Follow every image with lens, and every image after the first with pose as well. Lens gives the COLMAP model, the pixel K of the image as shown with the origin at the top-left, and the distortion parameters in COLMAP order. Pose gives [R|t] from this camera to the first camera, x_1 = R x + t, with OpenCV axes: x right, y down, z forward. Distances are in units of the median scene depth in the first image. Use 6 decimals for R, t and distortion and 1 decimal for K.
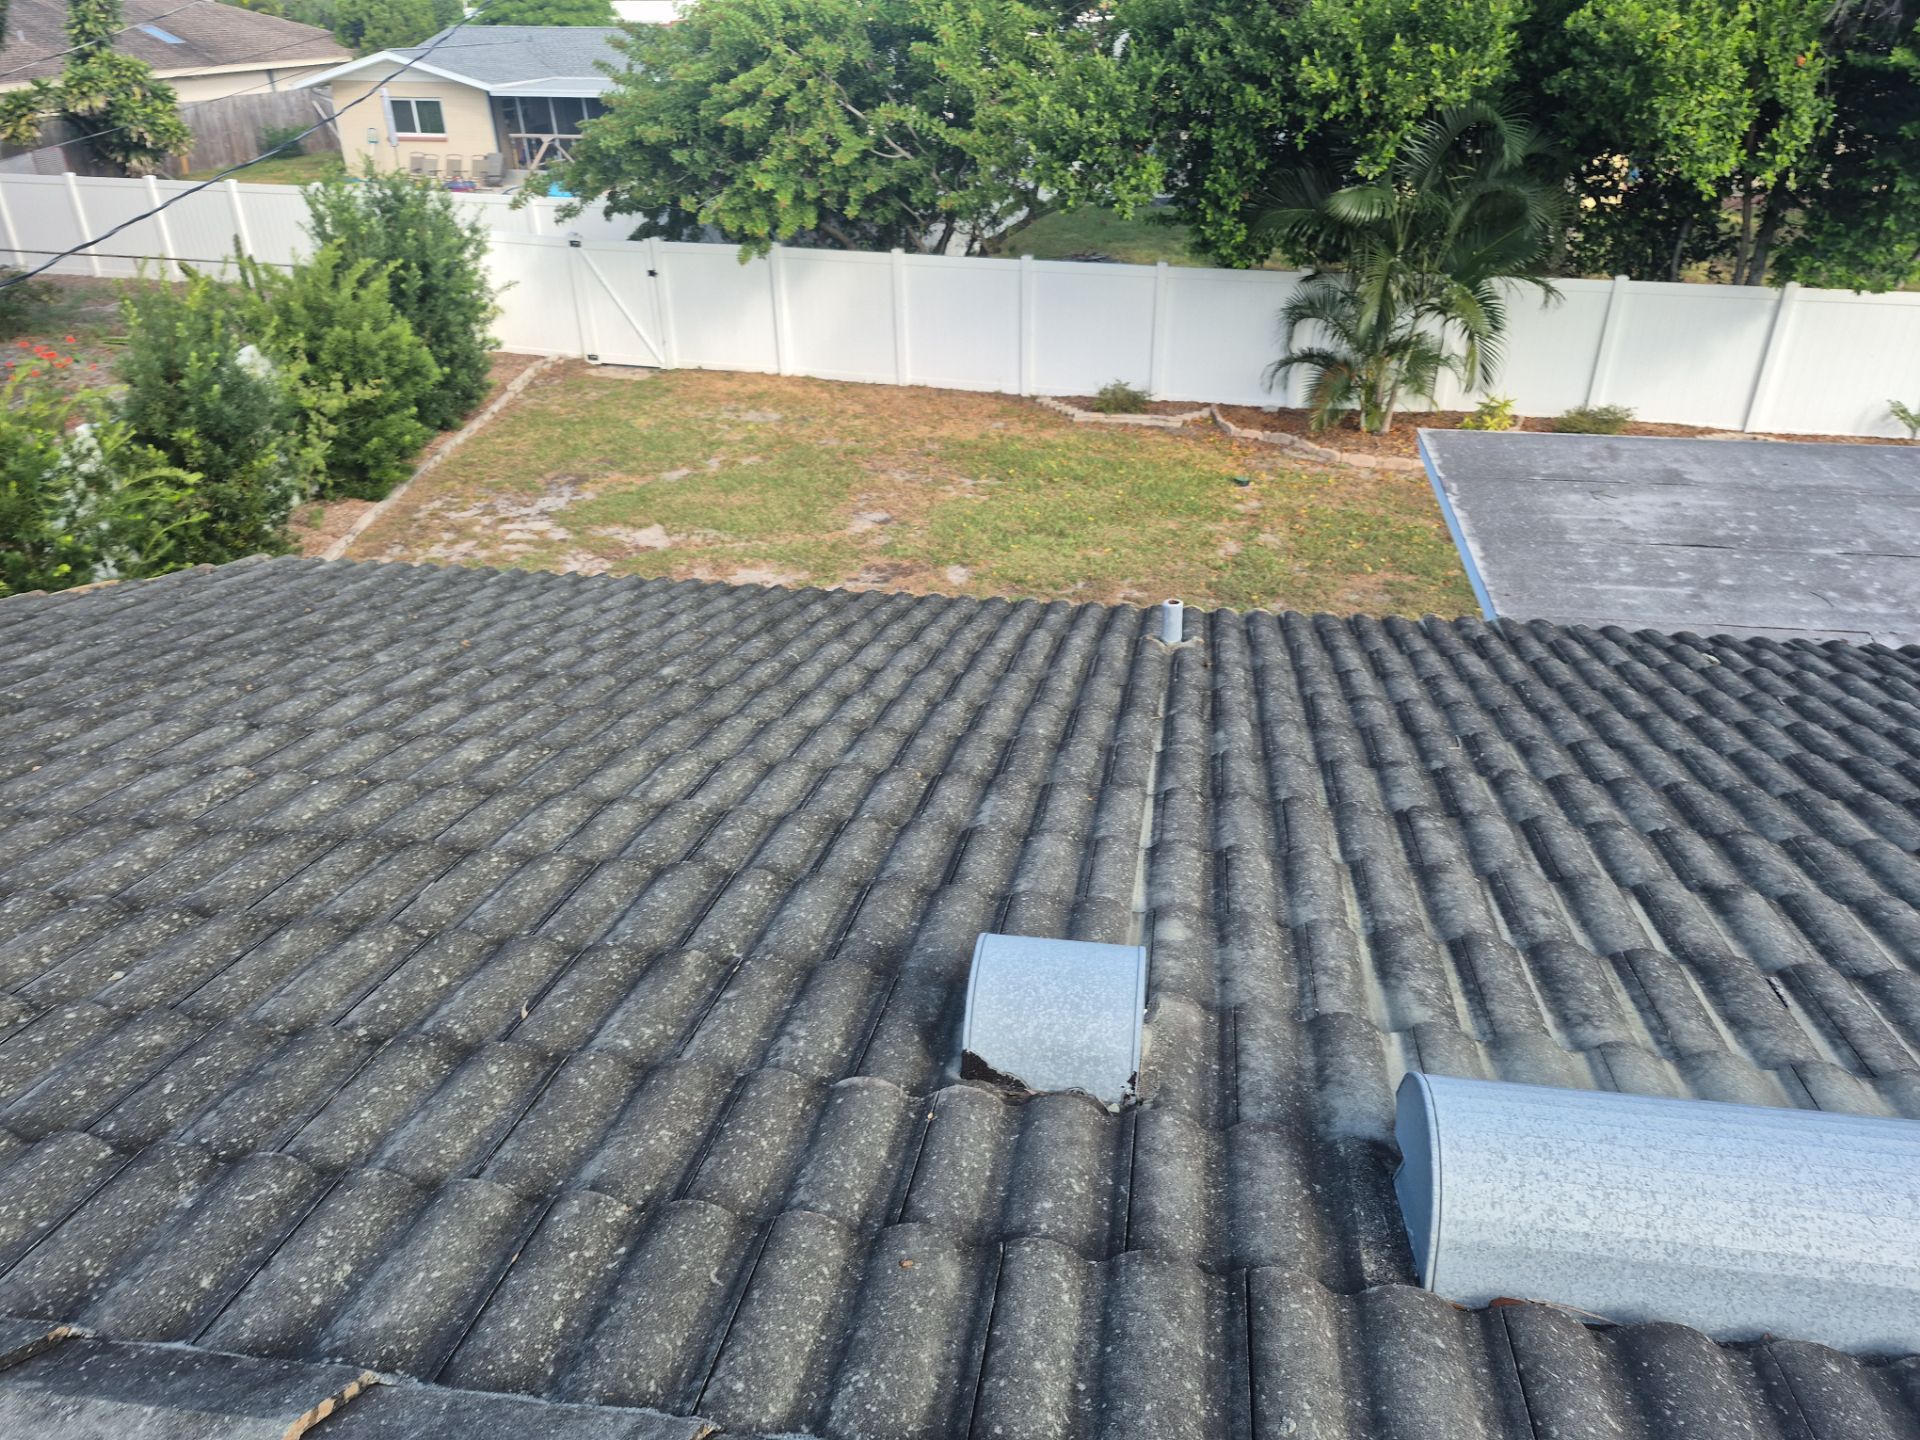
lens RADIAL K [[1319.4, 0, 982.7], [0, 1319.4, 713.5], [0, 0, 1]] dist [0.066990, -0.066047]
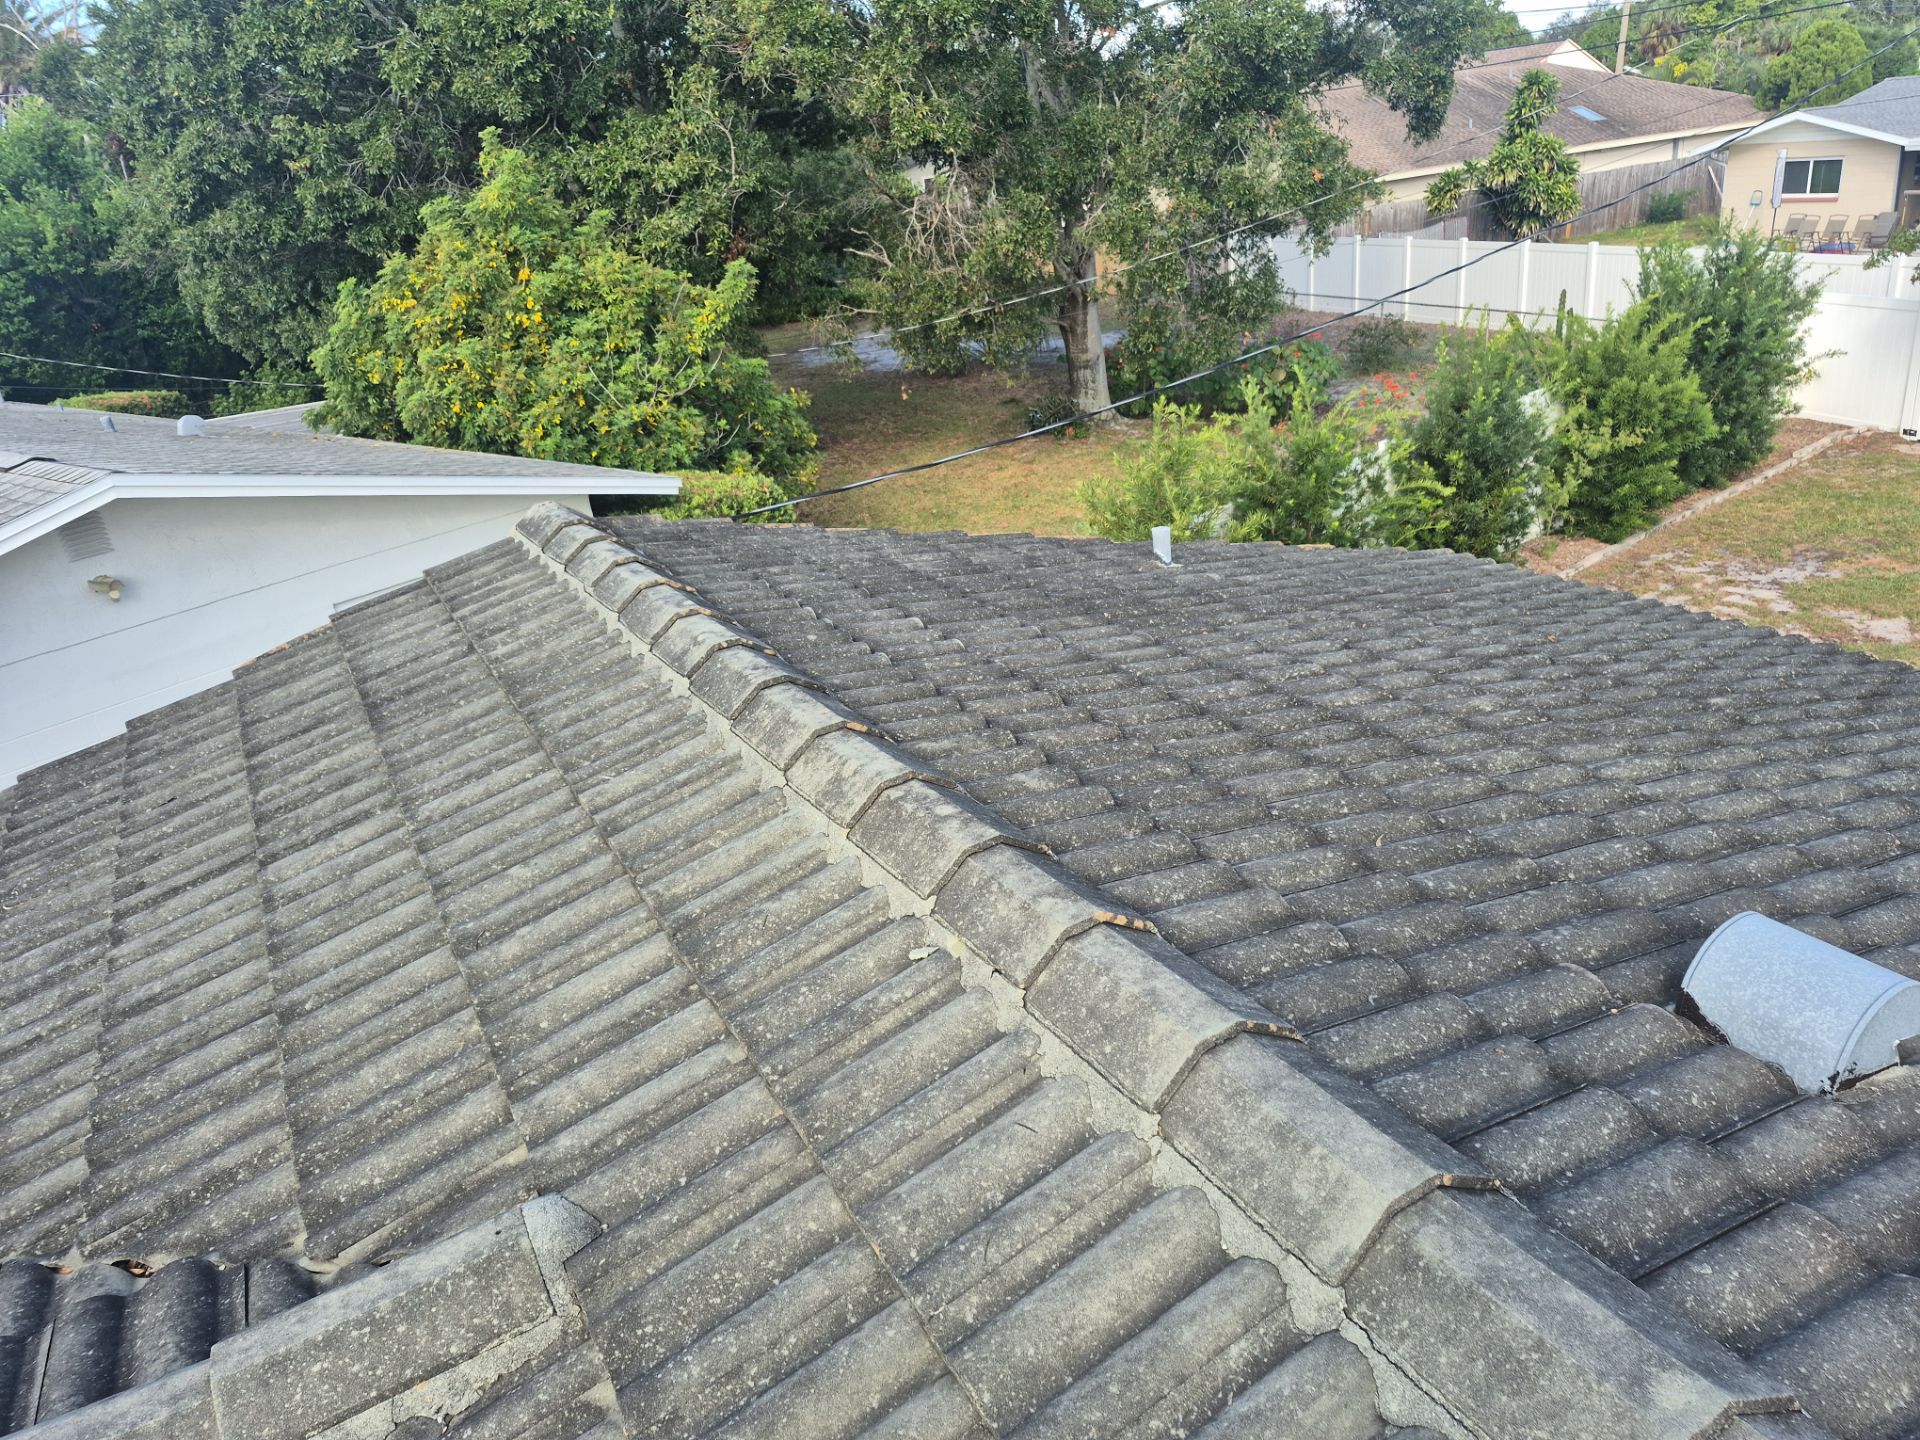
lens RADIAL K [[1319.4, 0, 996.5], [0, 1319.4, 724.6], [0, 0, 1]] dist [0.066990, -0.066047]
pose [[0.624897, 0.261932, -0.735456, 0.136612], [-0.286603, 0.953230, 0.095973, 0.034782], [0.726197, 0.150811, 0.670742, -0.070603]]
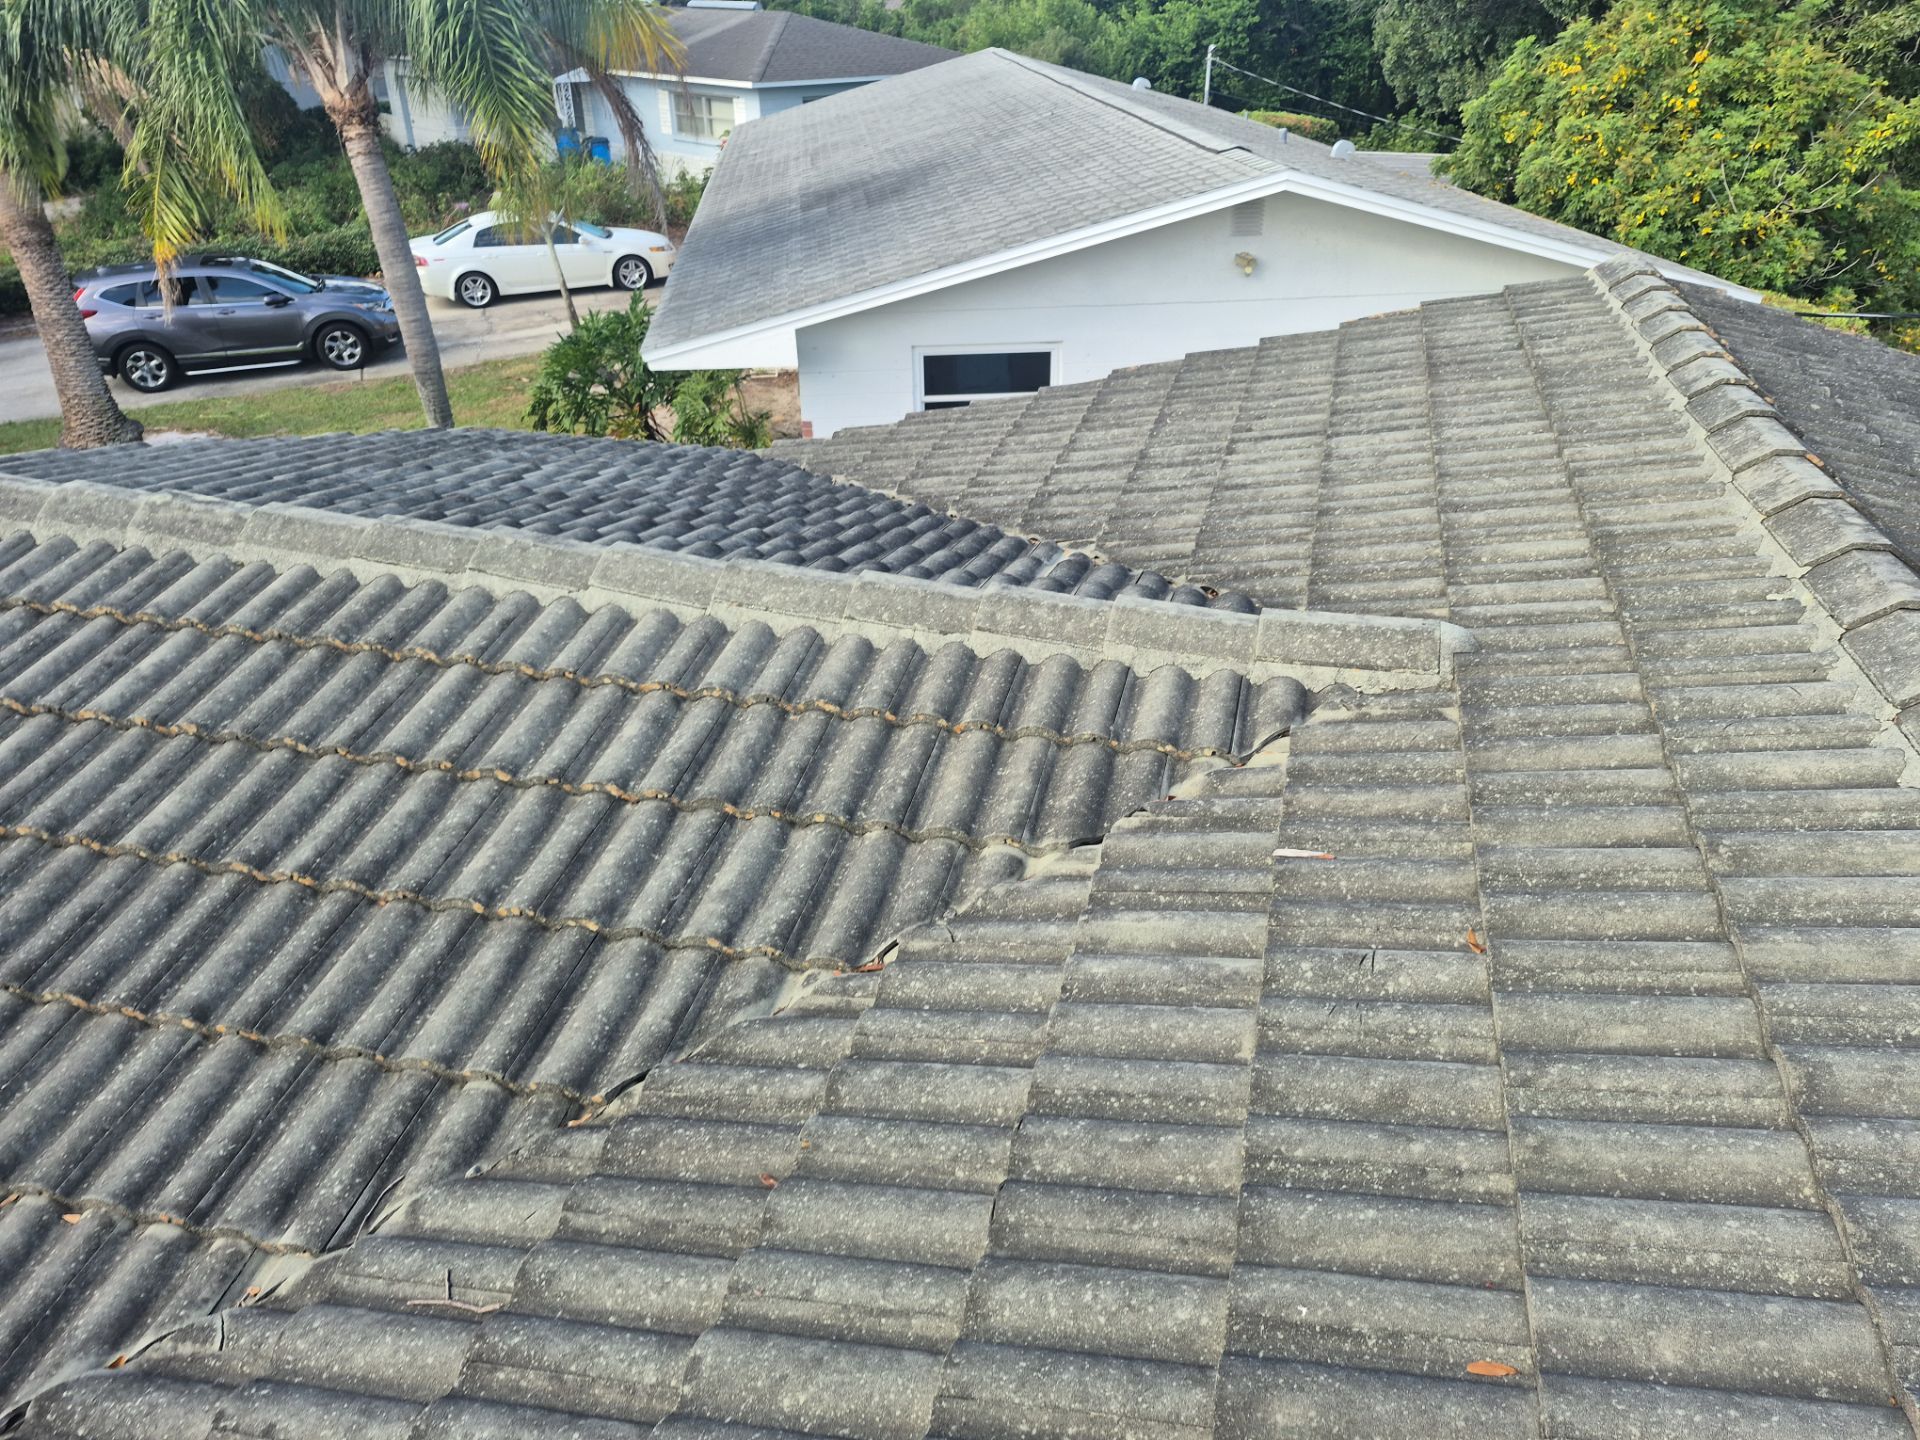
lens RADIAL K [[1364.2, 0, 963.2], [0, 1364.2, 687.6], [0, 0, 1]] dist [0.073203, -0.072653]
pose [[-0.100507, 0.466032, -0.879040, 0.397780], [-0.475548, 0.753557, 0.453879, 0.078726], [0.873929, 0.463644, 0.145883, -0.162246]]
